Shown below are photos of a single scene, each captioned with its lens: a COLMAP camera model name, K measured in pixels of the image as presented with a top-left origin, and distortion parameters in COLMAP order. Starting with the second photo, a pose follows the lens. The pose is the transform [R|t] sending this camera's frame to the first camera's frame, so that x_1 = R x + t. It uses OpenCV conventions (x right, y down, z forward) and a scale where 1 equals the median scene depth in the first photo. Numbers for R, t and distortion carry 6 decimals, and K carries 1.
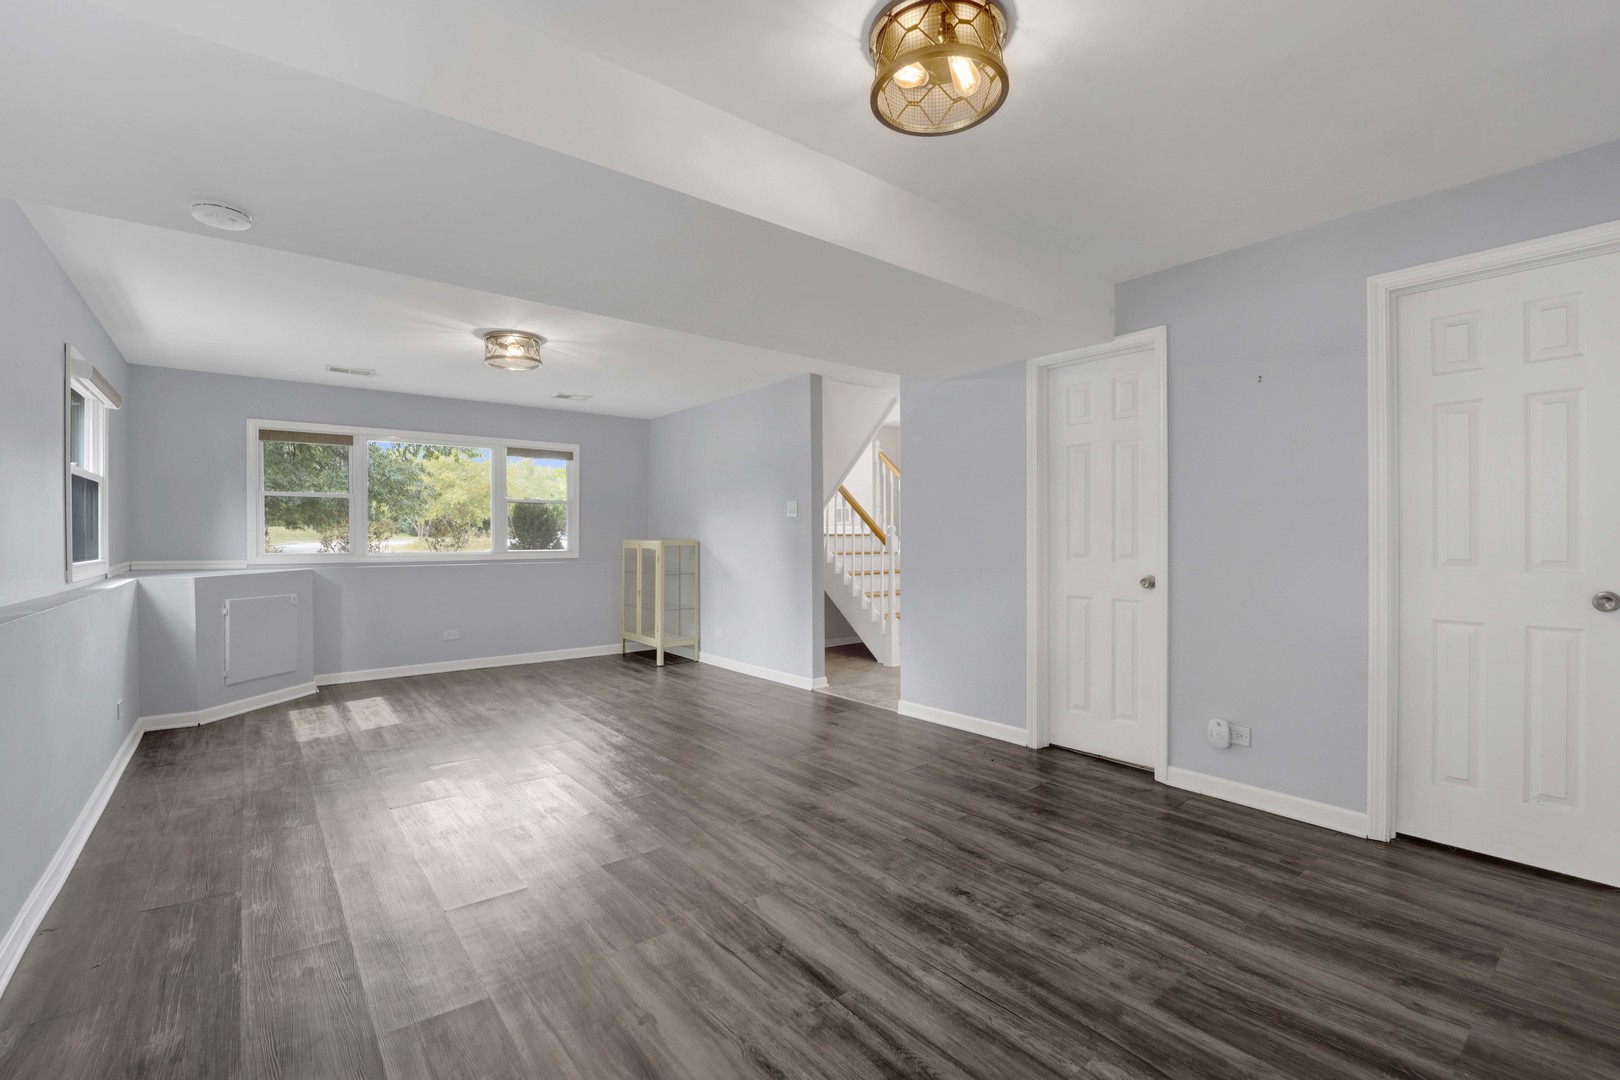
lens RADIAL K [[696.4, 0, 794.3], [0, 696.4, 542.2], [0, 0, 1]] dist [-0.025085, -0.001707]
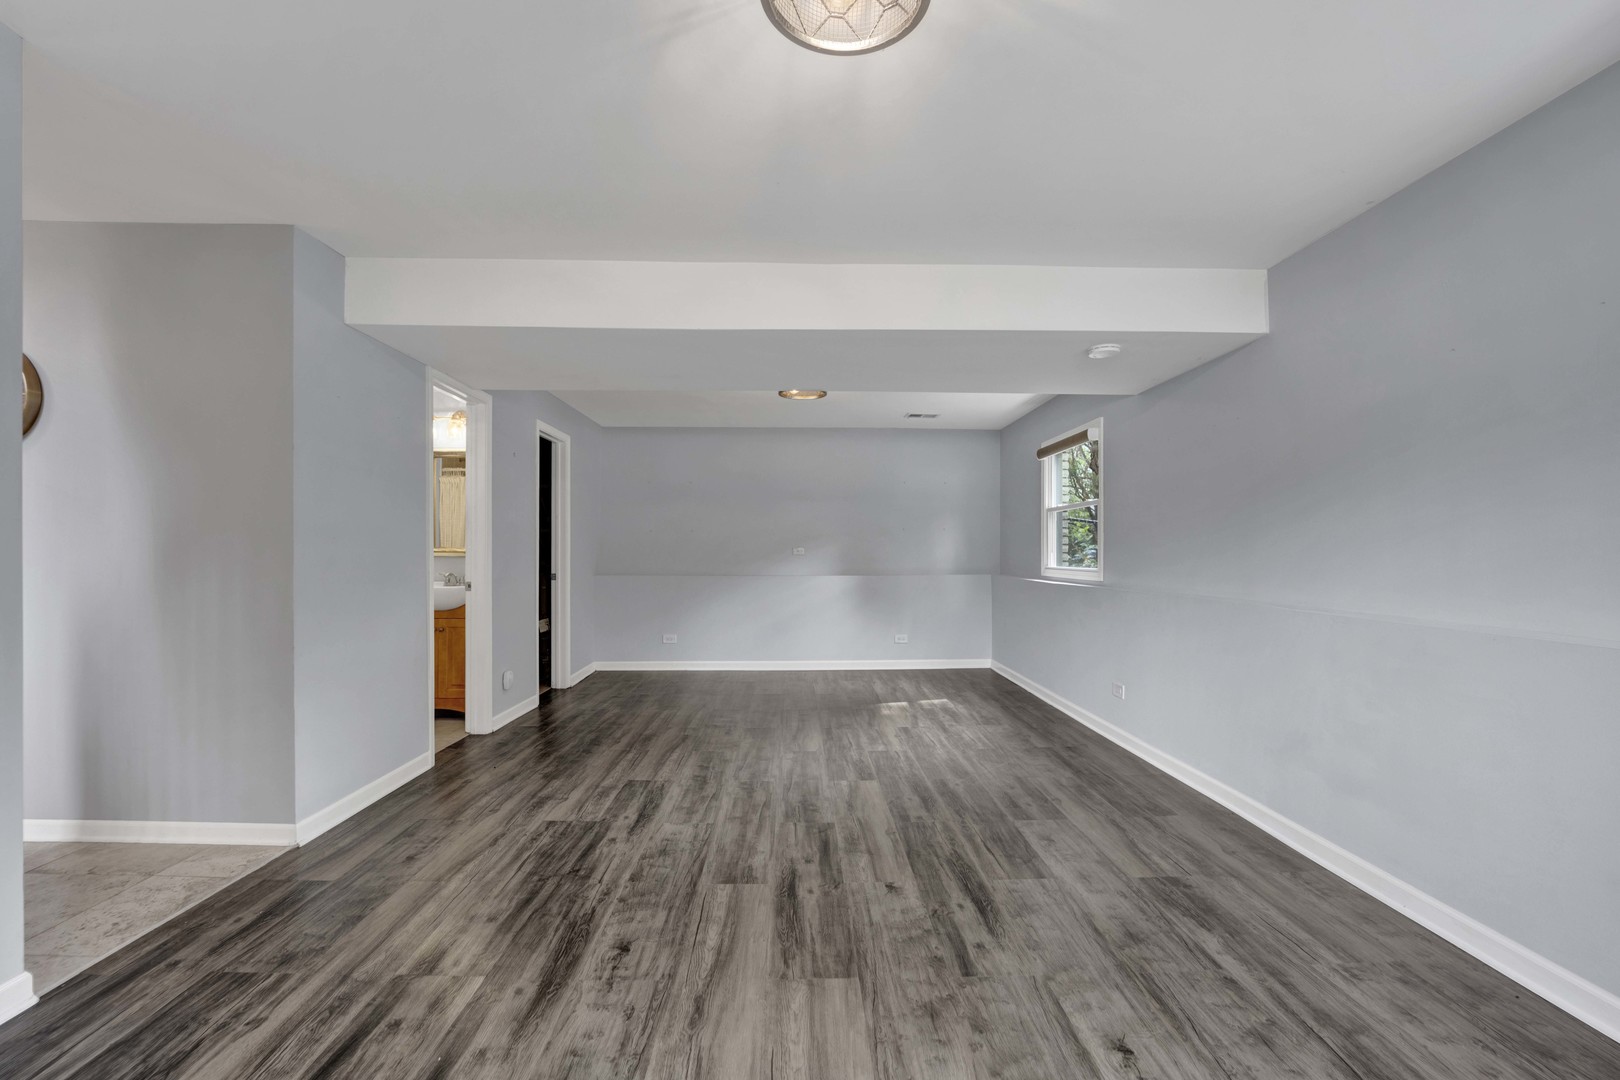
lens RADIAL K [[696.4, 0, 816.3], [0, 696.4, 545.9], [0, 0, 1]] dist [-0.025085, -0.001707]
pose [[-0.809853, 0.004982, 0.586612, -1.136672], [0.003373, 0.999987, -0.003836, -0.016315], [-0.586623, -0.001128, -0.809859, 2.486540]]
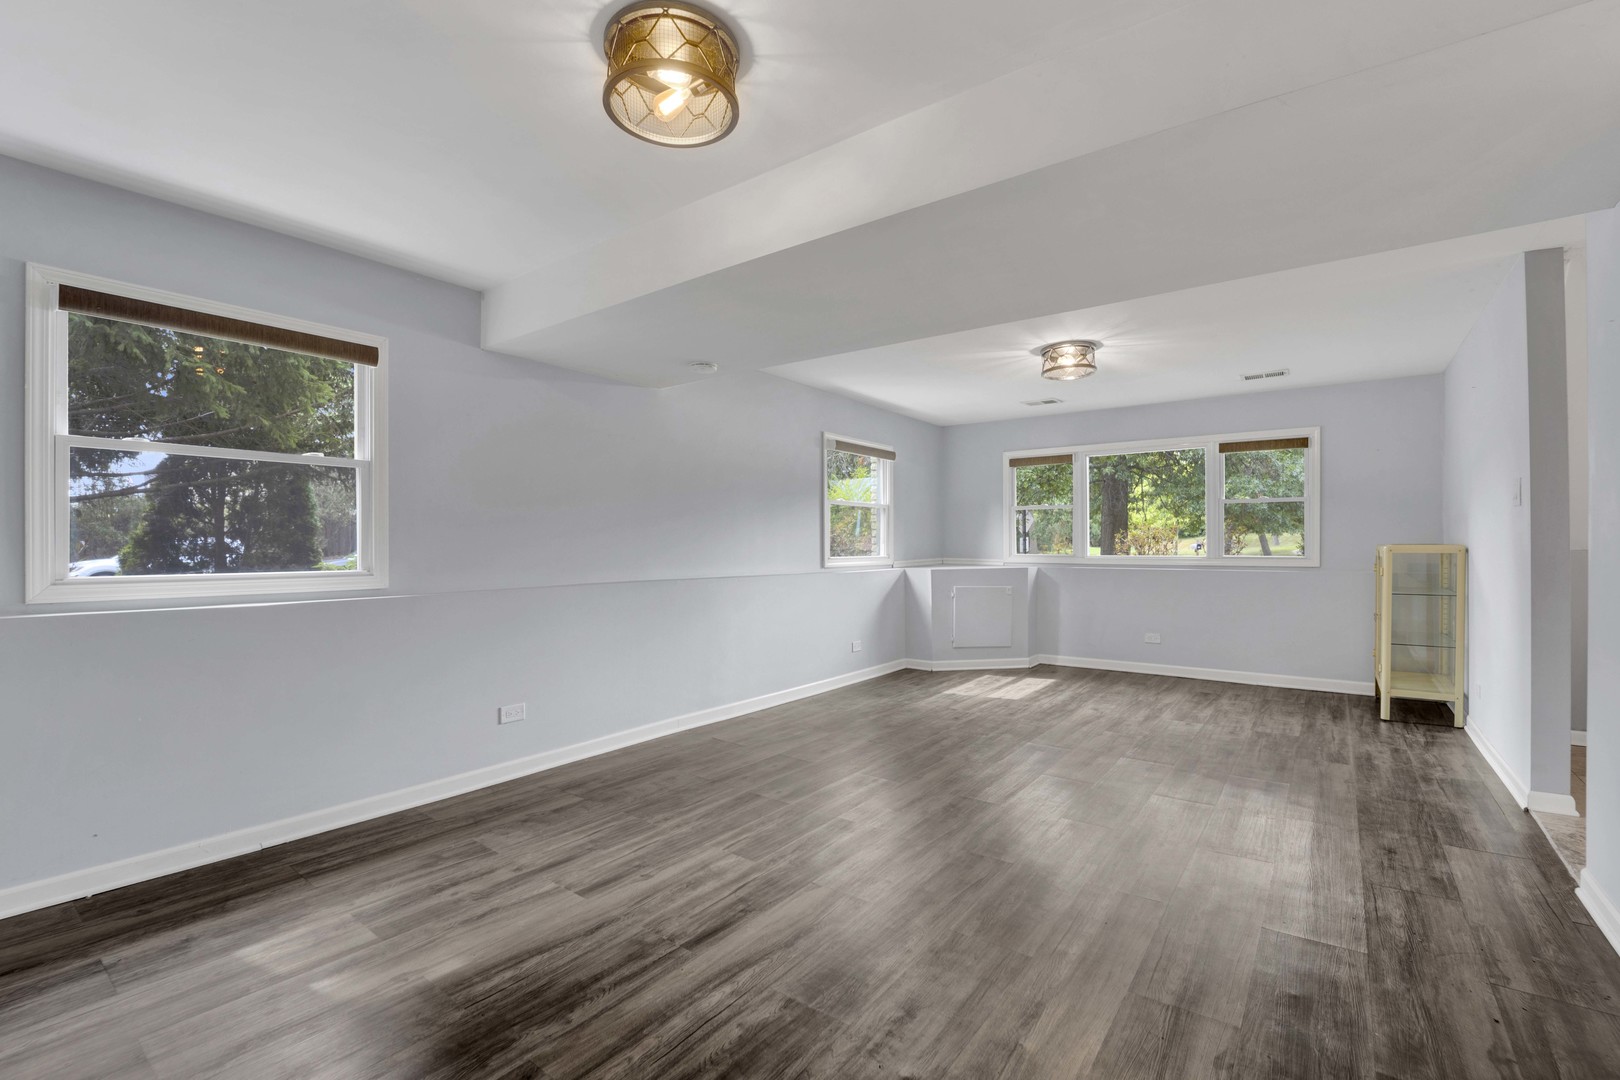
lens RADIAL K [[696.4, 0, 818.1], [0, 696.4, 542.6], [0, 0, 1]] dist [-0.025085, -0.001707]
pose [[0.272364, -0.000922, -0.962194, 0.951586], [-0.004385, 0.999988, -0.002200, -0.001722], [0.962184, 0.004818, 0.272357, 0.707486]]
